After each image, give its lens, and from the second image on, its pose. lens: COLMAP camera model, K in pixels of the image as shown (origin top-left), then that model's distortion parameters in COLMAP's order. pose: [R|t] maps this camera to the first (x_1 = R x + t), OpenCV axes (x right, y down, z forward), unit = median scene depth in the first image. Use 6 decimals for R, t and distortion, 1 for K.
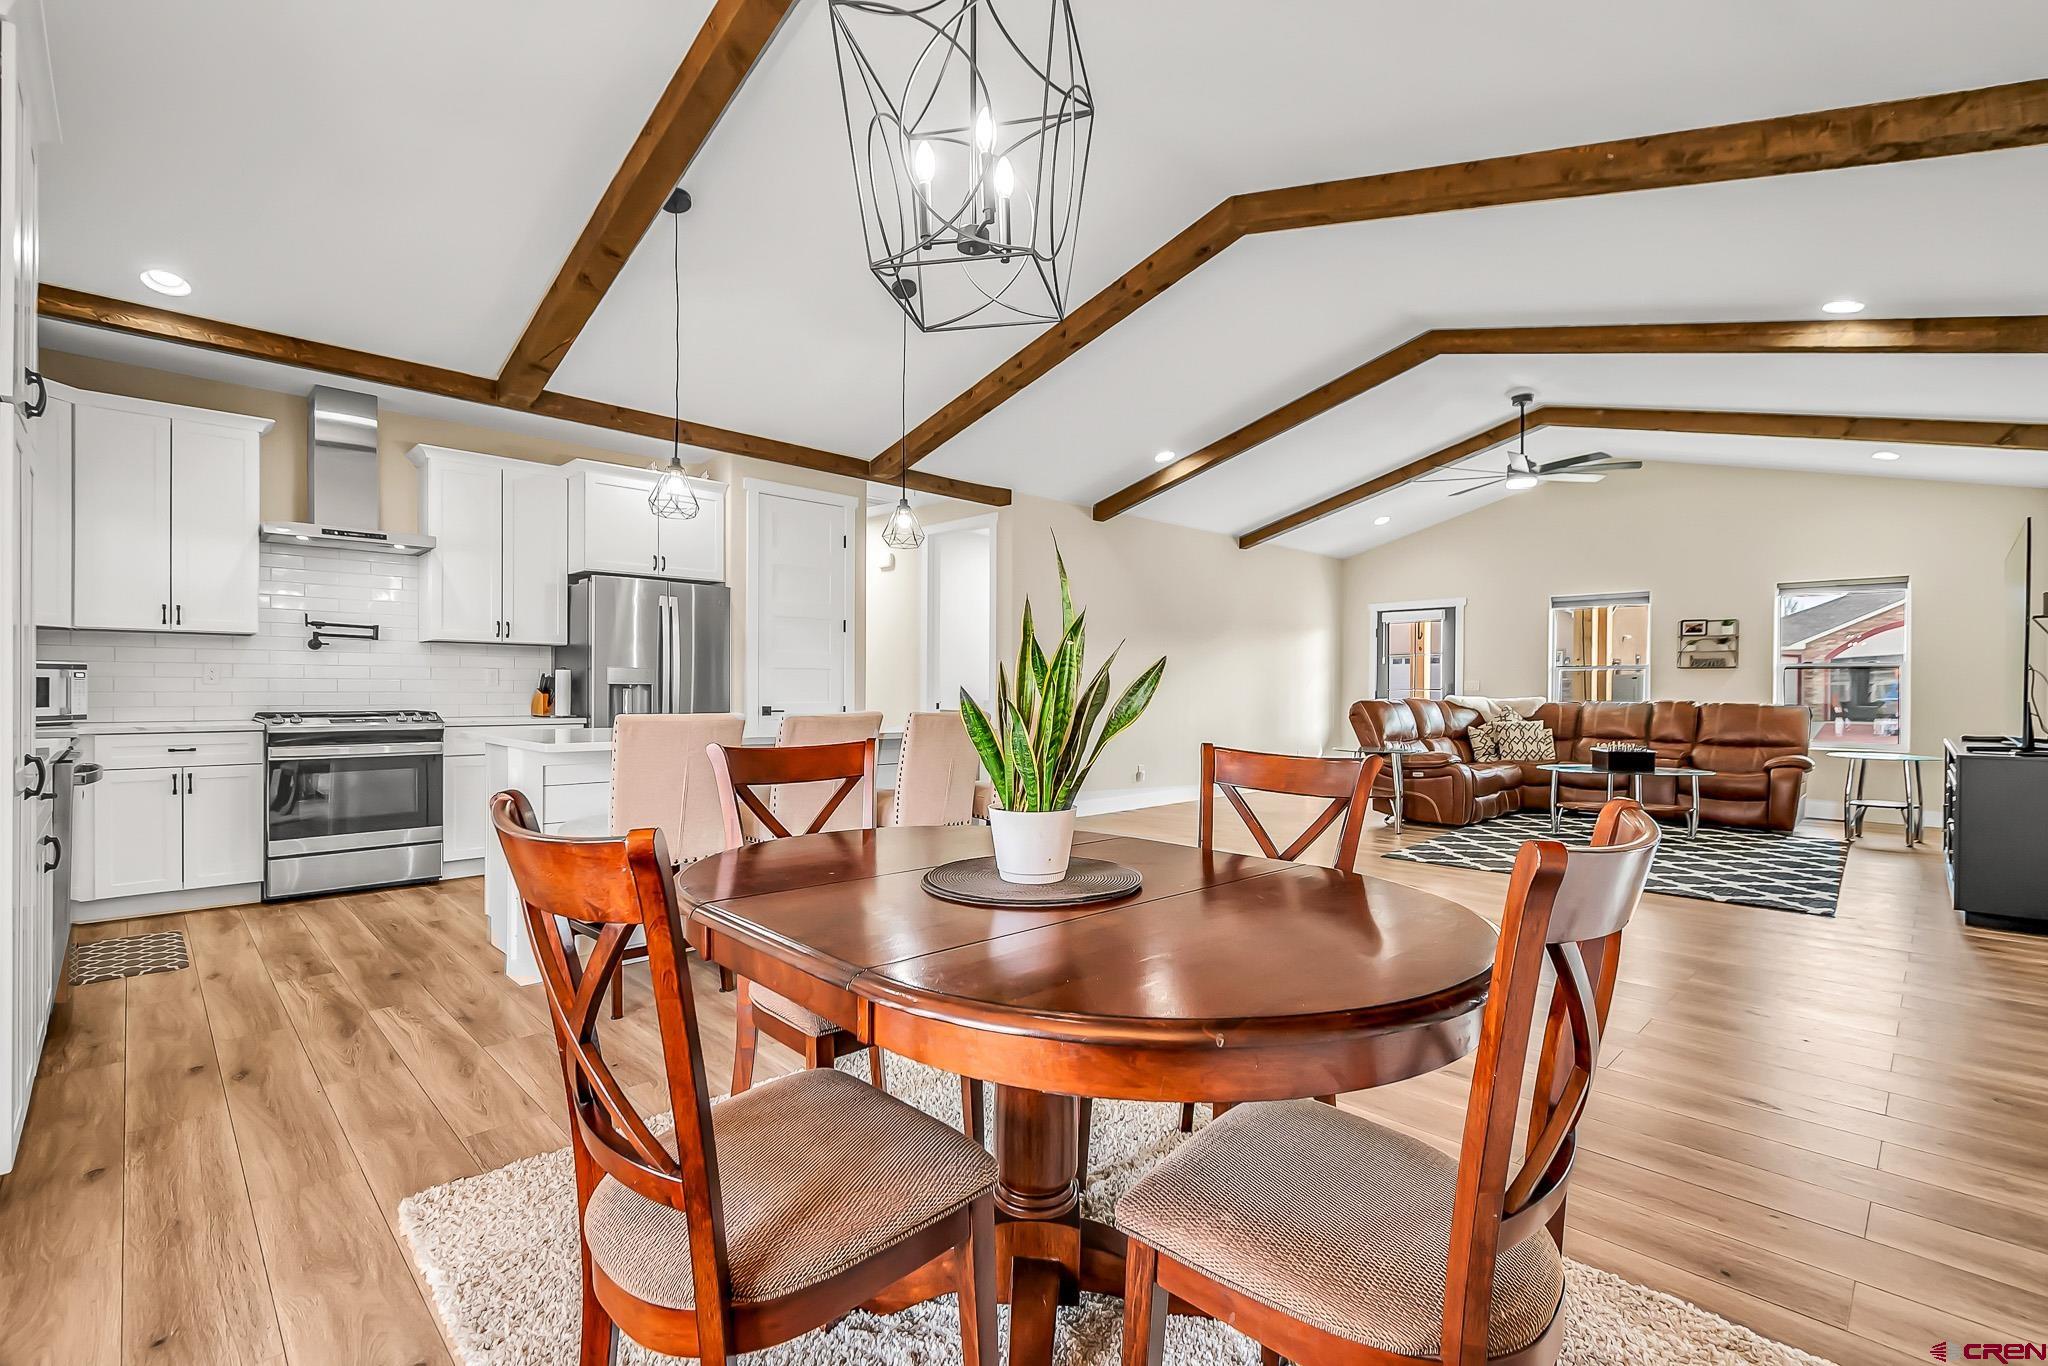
lens RADIAL K [[920.9, 0, 1017.7], [0, 920.9, 691.9], [0, 0, 1]] dist [0.003822, -0.003774]
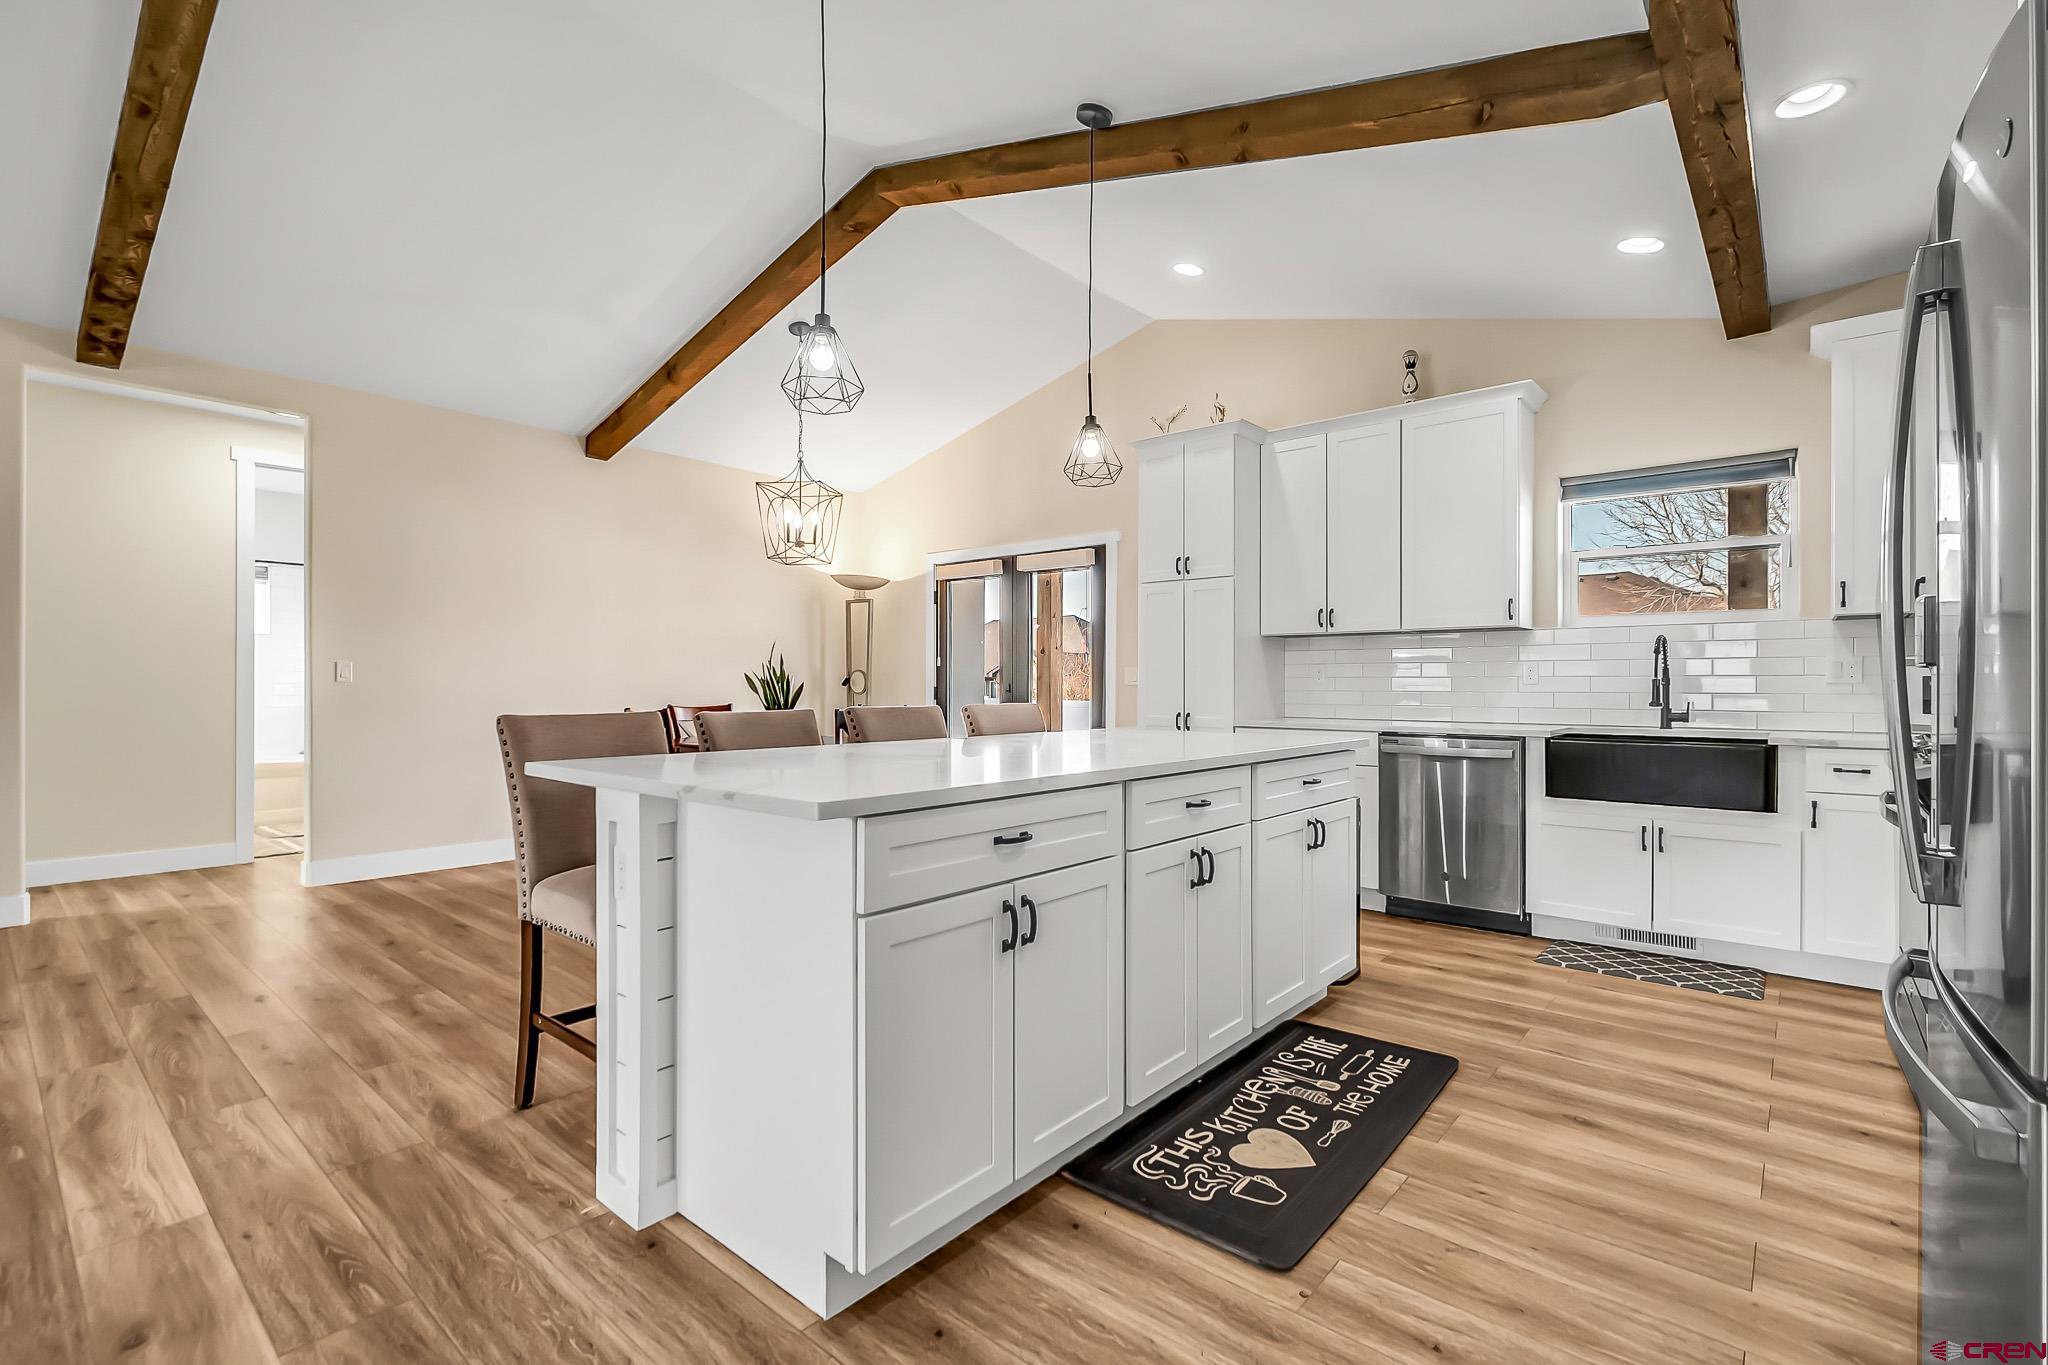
lens RADIAL K [[920.9, 0, 1030.5], [0, 920.9, 681.0], [0, 0, 1]] dist [0.003822, -0.003774]
pose [[-0.995932, -0.011505, -0.089371, -0.155015], [-0.011093, 0.999925, -0.005097, 0.000532], [0.089423, -0.004085, -0.995985, 1.207707]]
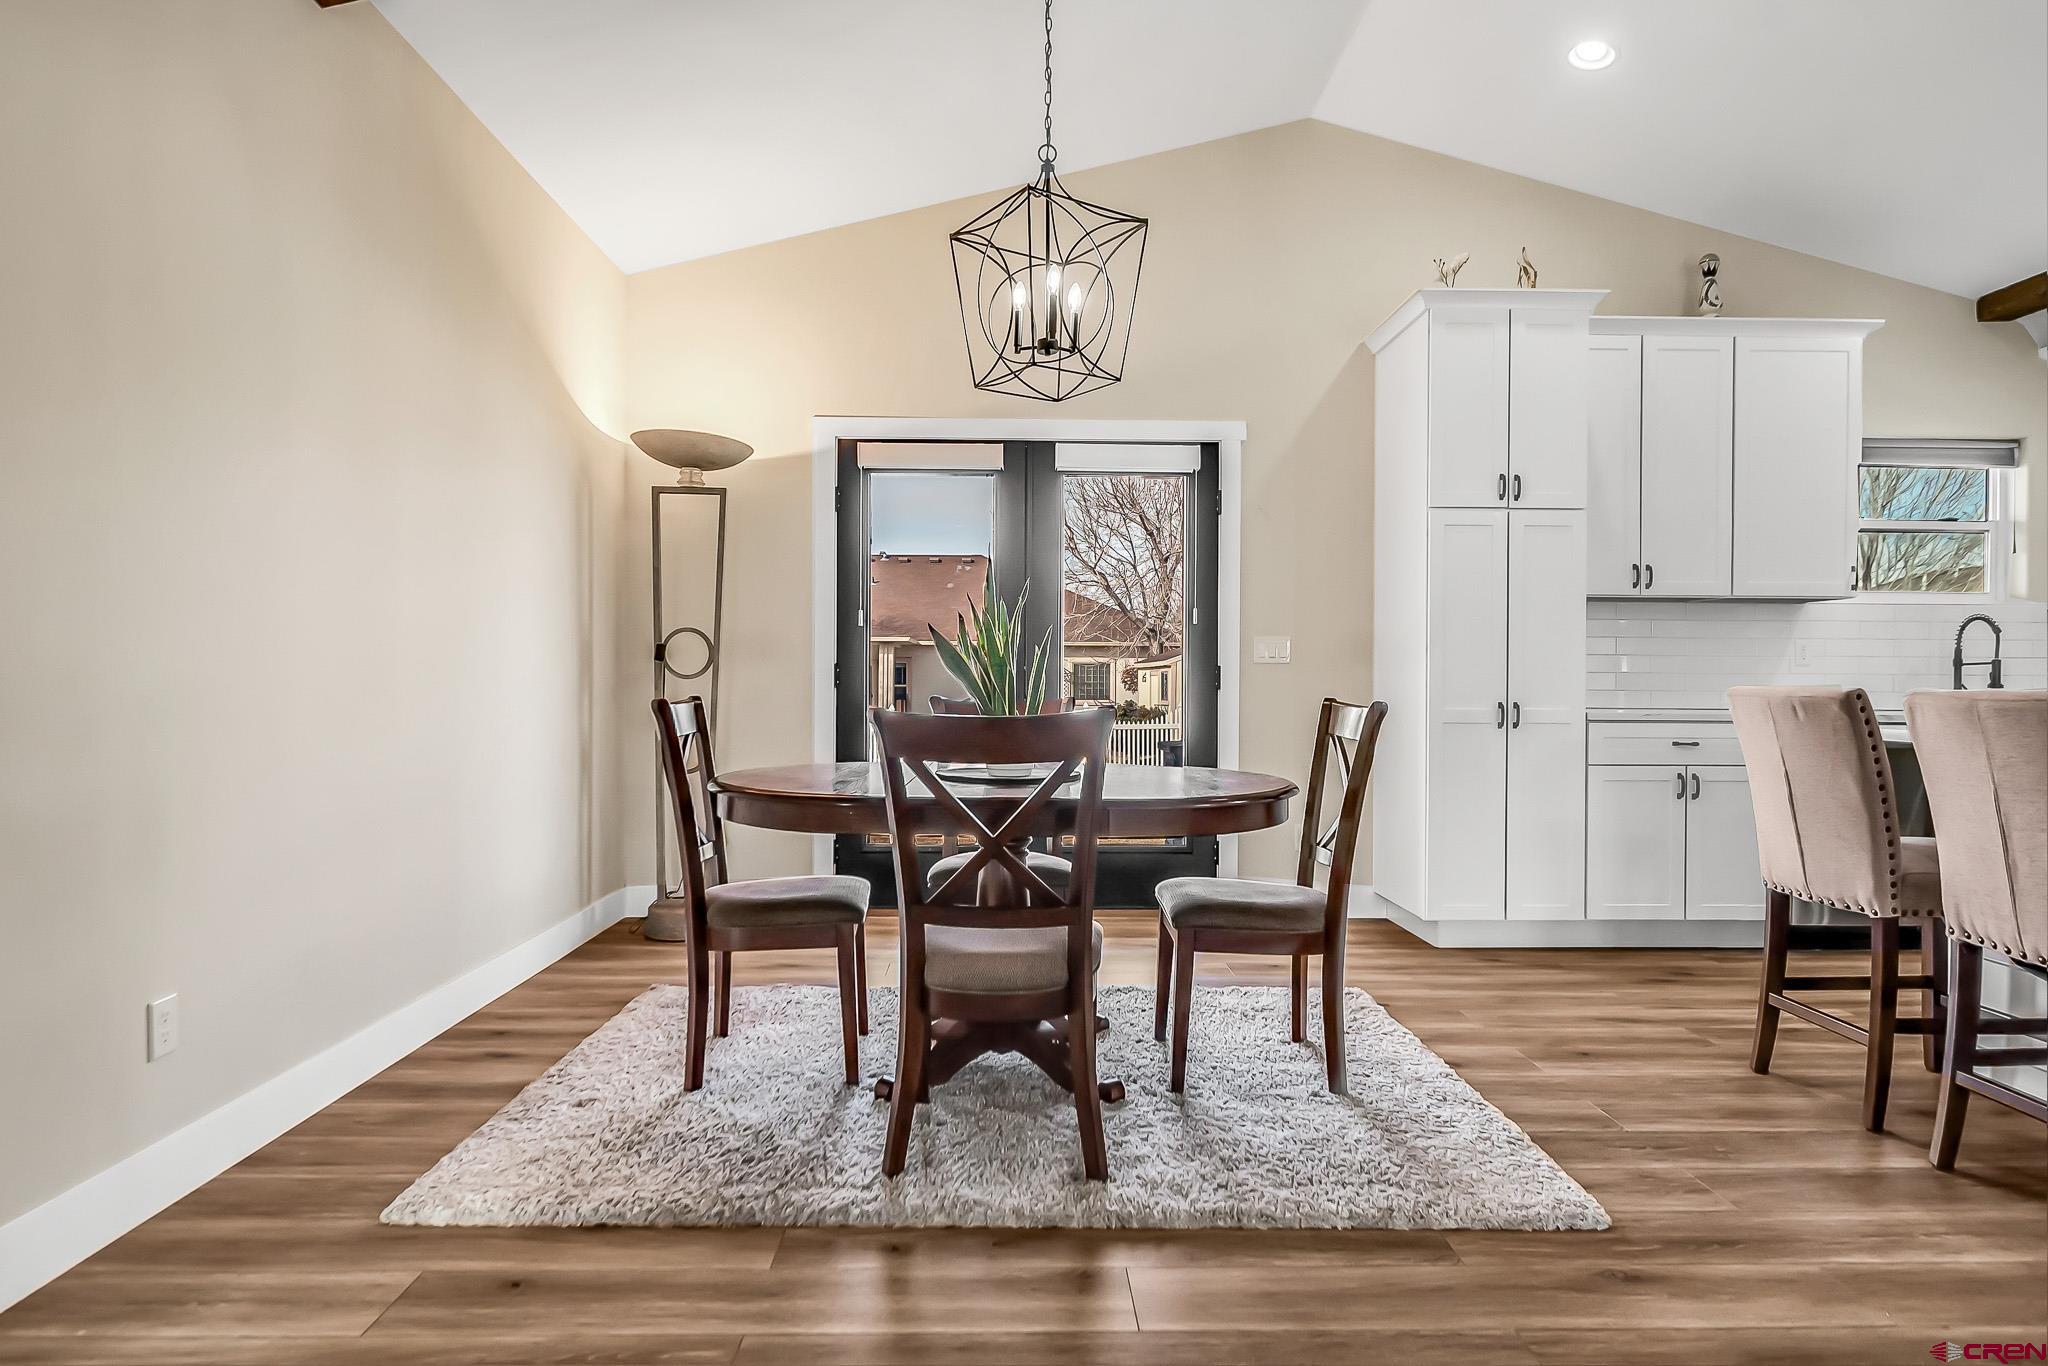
lens RADIAL K [[1135.4, 0, 1033.1], [0, 1135.4, 689.3], [0, 0, 1]] dist [-0.004241, 0.000482]
pose [[-0.686577, -0.004162, -0.727045, 0.367181], [-0.012701, 0.999900, 0.006270, 0.015469], [0.726946, 0.013539, -0.686561, 0.637896]]
